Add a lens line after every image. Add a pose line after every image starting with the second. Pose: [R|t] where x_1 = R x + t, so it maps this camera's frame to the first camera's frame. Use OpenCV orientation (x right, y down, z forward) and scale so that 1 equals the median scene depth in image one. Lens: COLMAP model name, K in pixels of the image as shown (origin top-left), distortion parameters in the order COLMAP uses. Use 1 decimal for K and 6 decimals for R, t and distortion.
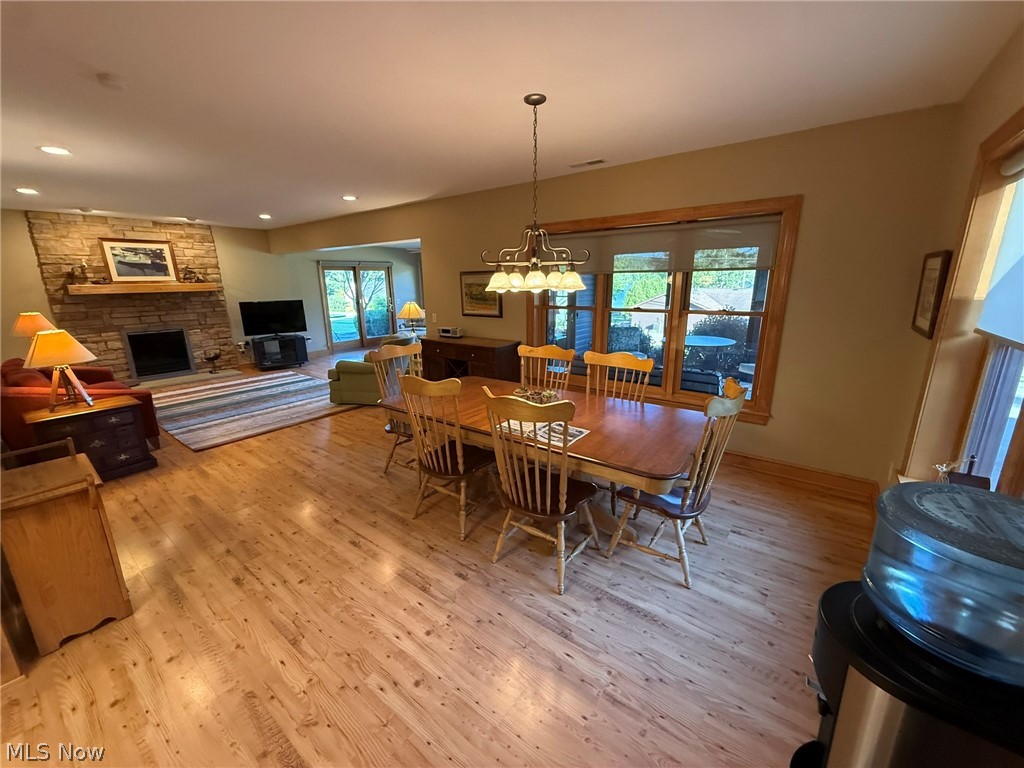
lens RADIAL K [[406.7, 0, 510.1], [0, 406.7, 384.2], [0, 0, 1]] dist [0.000029, -0.000659]
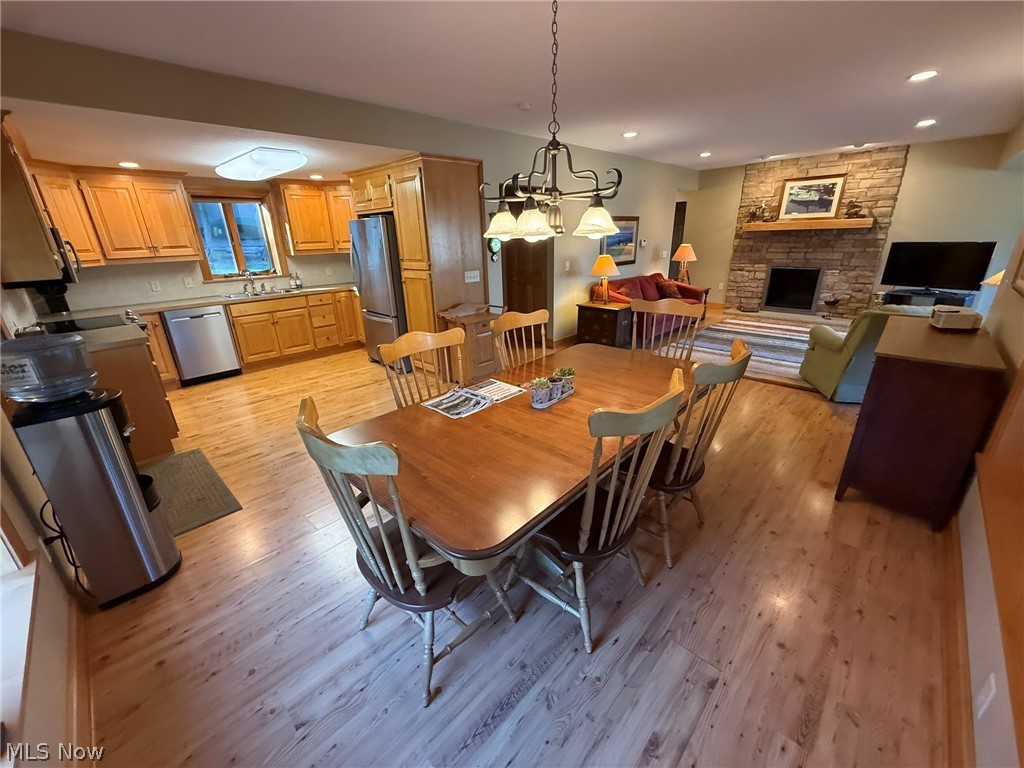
lens RADIAL K [[406.7, 0, 510.1], [0, 406.7, 384.2], [0, 0, 1]] dist [0.000029, -0.000659]
pose [[-0.118293, 0.359166, -0.925747, 0.336205], [-0.215537, 0.900777, 0.377020, -0.102274], [0.969304, 0.244132, -0.029142, 0.409881]]
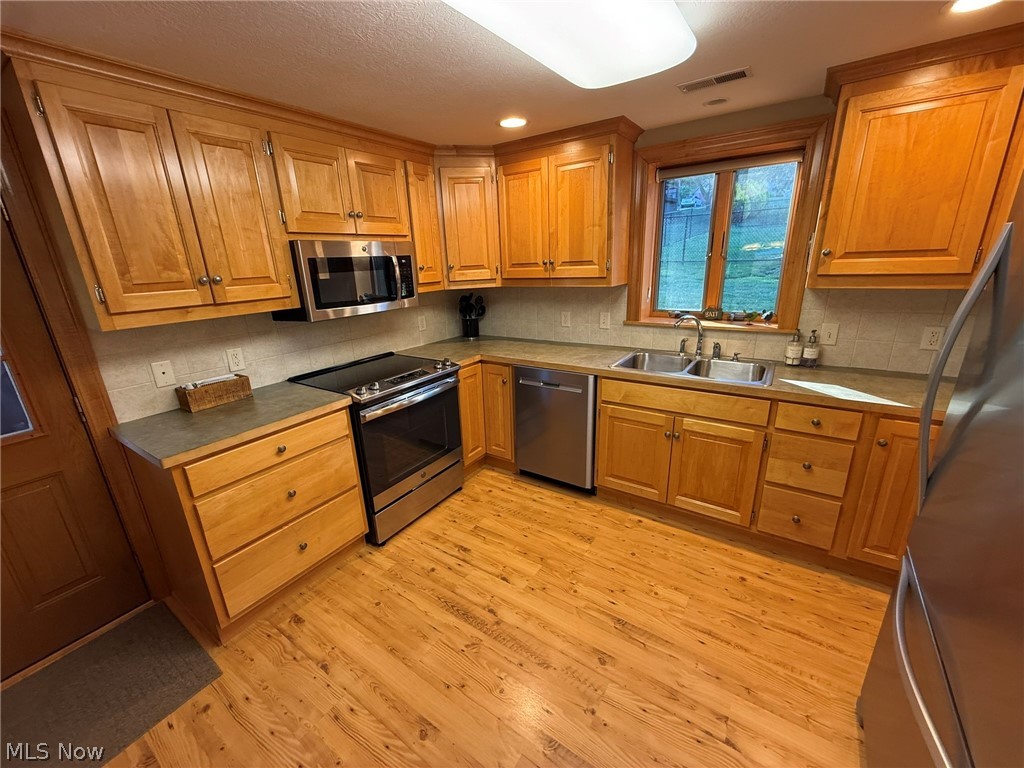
lens RADIAL K [[406.7, 0, 510.1], [0, 406.7, 384.2], [0, 0, 1]] dist [0.000029, -0.000659]
pose [[-0.996893, 0.066981, -0.041446, -0.257896], [0.035611, 0.852601, 0.521347, -0.034973], [0.070258, 0.518251, -0.852338, 0.167711]]
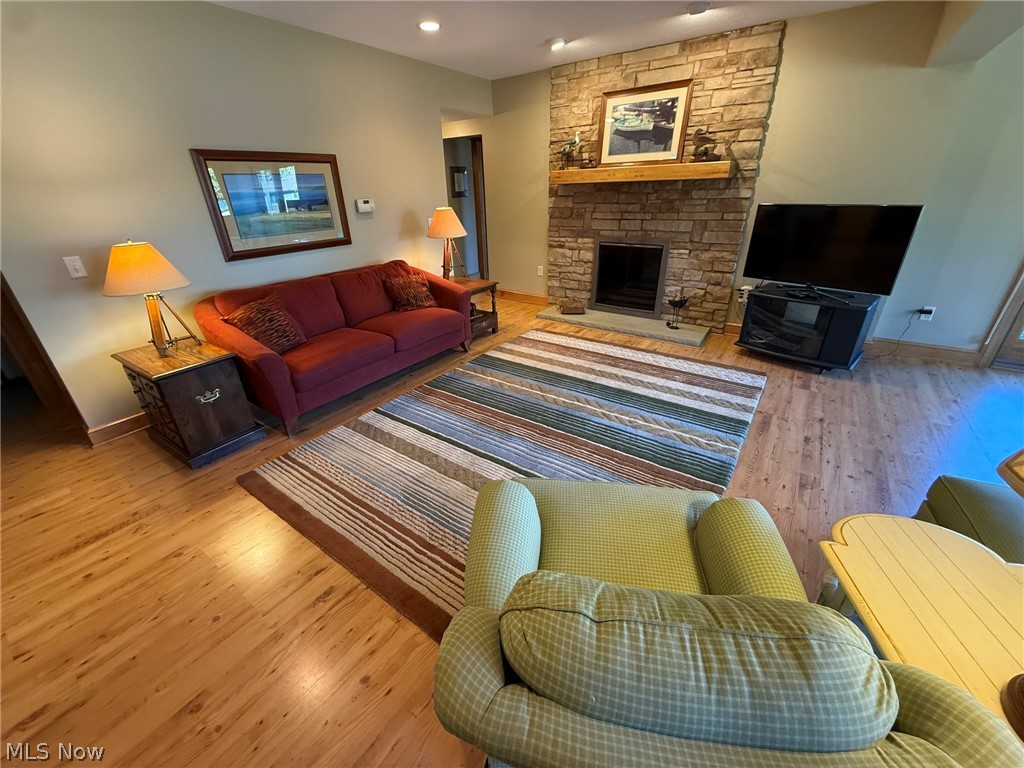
lens RADIAL K [[406.7, 0, 510.1], [0, 406.7, 384.2], [0, 0, 1]] dist [0.000029, -0.000659]
pose [[0.040698, 0.449815, -0.892194, -0.188141], [-0.220623, 0.874940, 0.431052, -0.186721], [0.974510, 0.179295, 0.134848, 0.814236]]
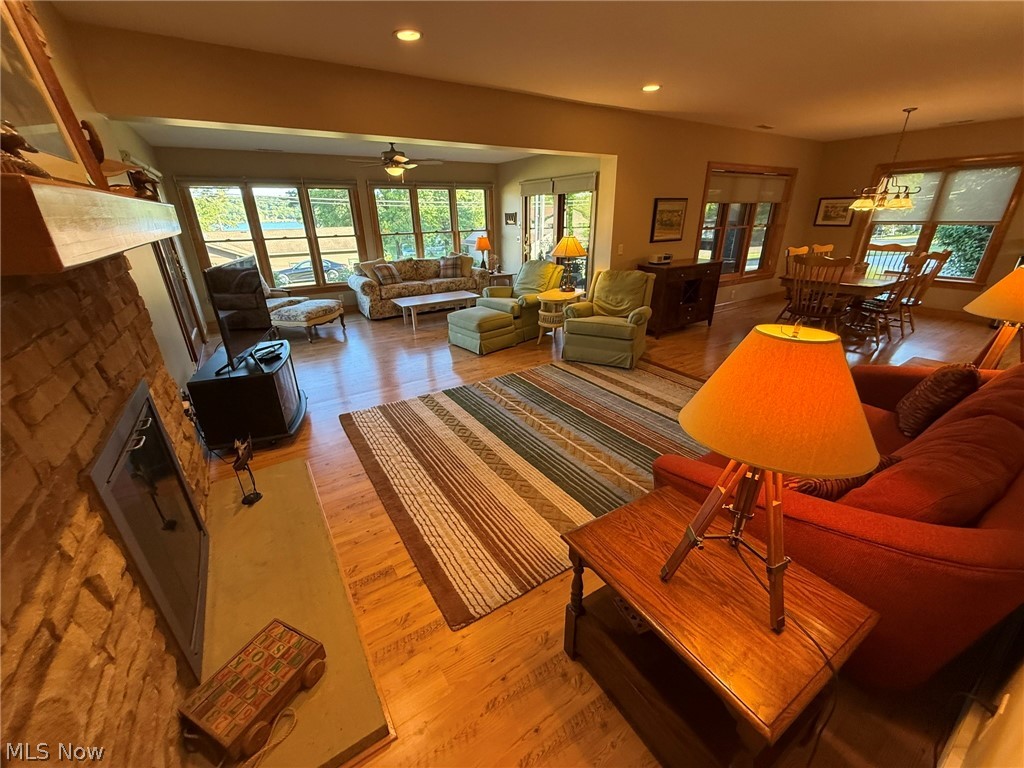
lens RADIAL K [[406.7, 0, 510.1], [0, 406.7, 384.2], [0, 0, 1]] dist [0.000029, -0.000659]
pose [[0.342385, -0.355360, 0.869765, -1.053074], [0.244201, 0.927559, 0.282843, -0.178244], [-0.907270, 0.115557, 0.404361, 0.785904]]
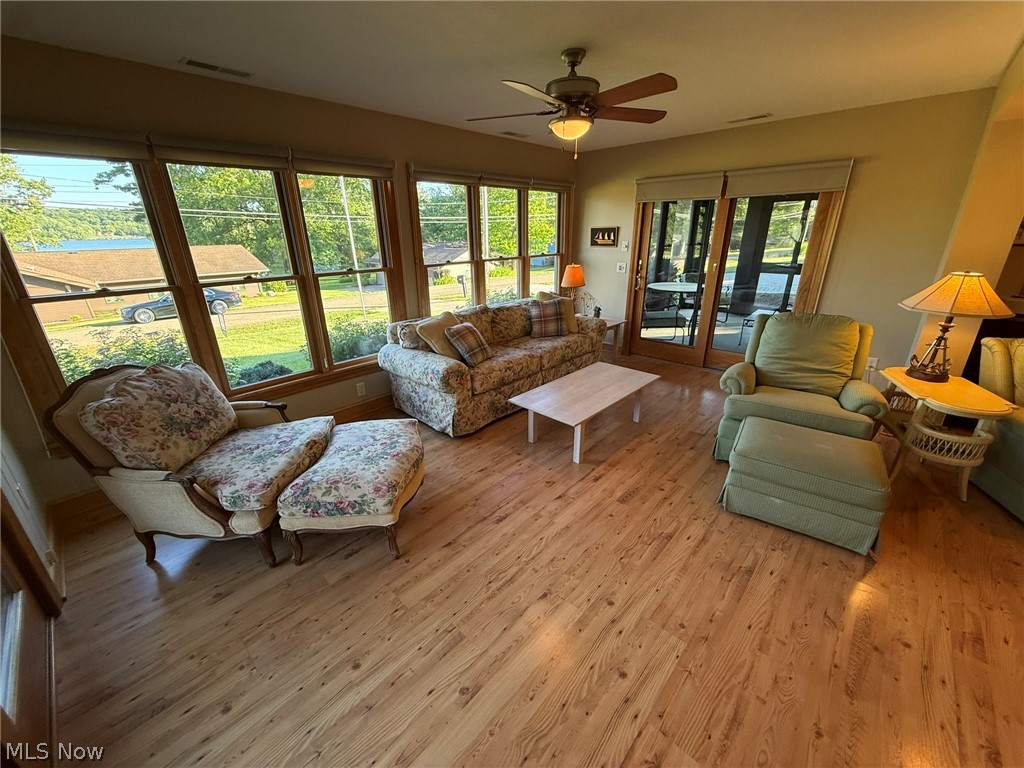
lens RADIAL K [[406.7, 0, 510.1], [0, 406.7, 384.2], [0, 0, 1]] dist [0.000029, -0.000659]
pose [[0.095441, -0.344440, 0.933944, -0.667542], [0.258896, 0.914528, 0.310822, -0.327106], [-0.961178, 0.212130, 0.176457, 1.331287]]
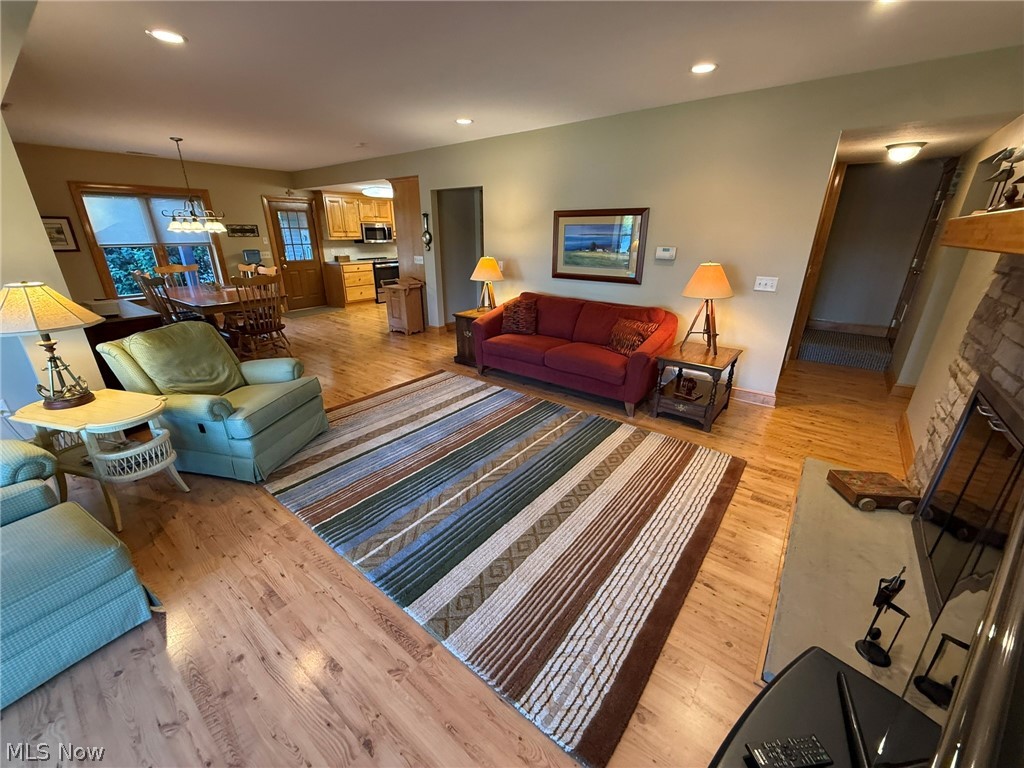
lens RADIAL K [[406.7, 0, 510.1], [0, 406.7, 384.2], [0, 0, 1]] dist [0.000029, -0.000659]
pose [[-0.999901, 0.007080, 0.012147, -0.629439], [0.012762, 0.819568, 0.572839, -0.309133], [-0.005899, 0.572938, -0.819578, 1.276590]]
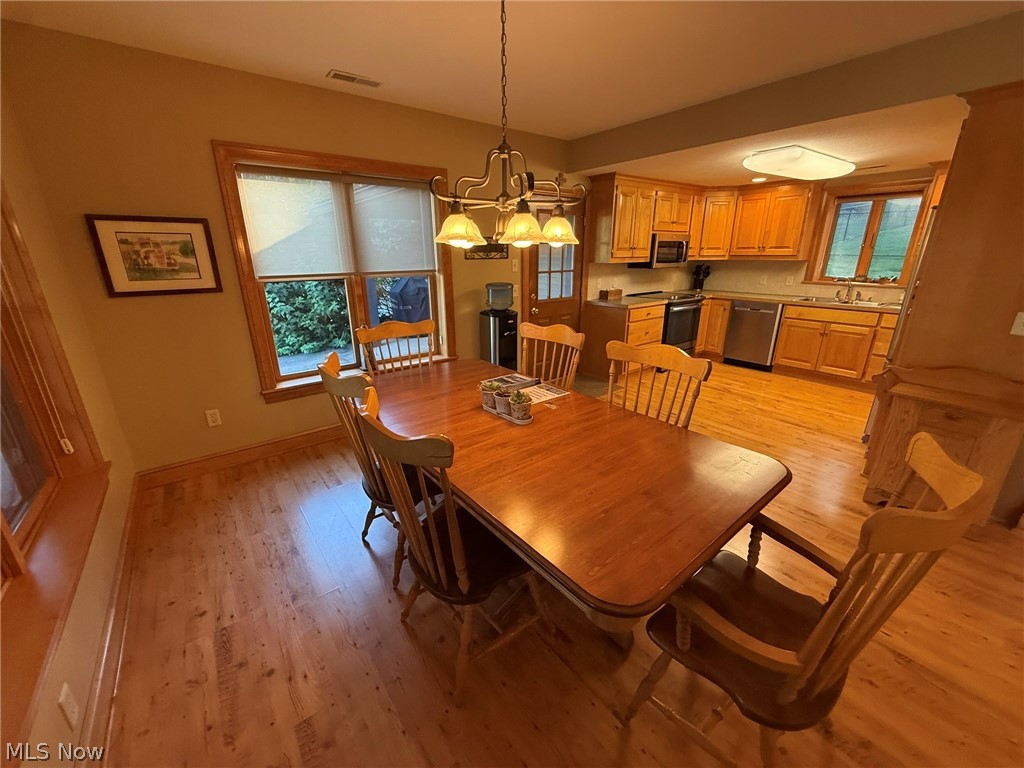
lens RADIAL K [[406.7, 0, 510.1], [0, 406.7, 384.2], [0, 0, 1]] dist [0.000029, -0.000659]
pose [[-0.966416, -0.060679, 0.249717, -0.053412], [0.082591, 0.846836, 0.525403, -0.159056], [-0.243350, 0.528382, -0.813384, 0.681364]]
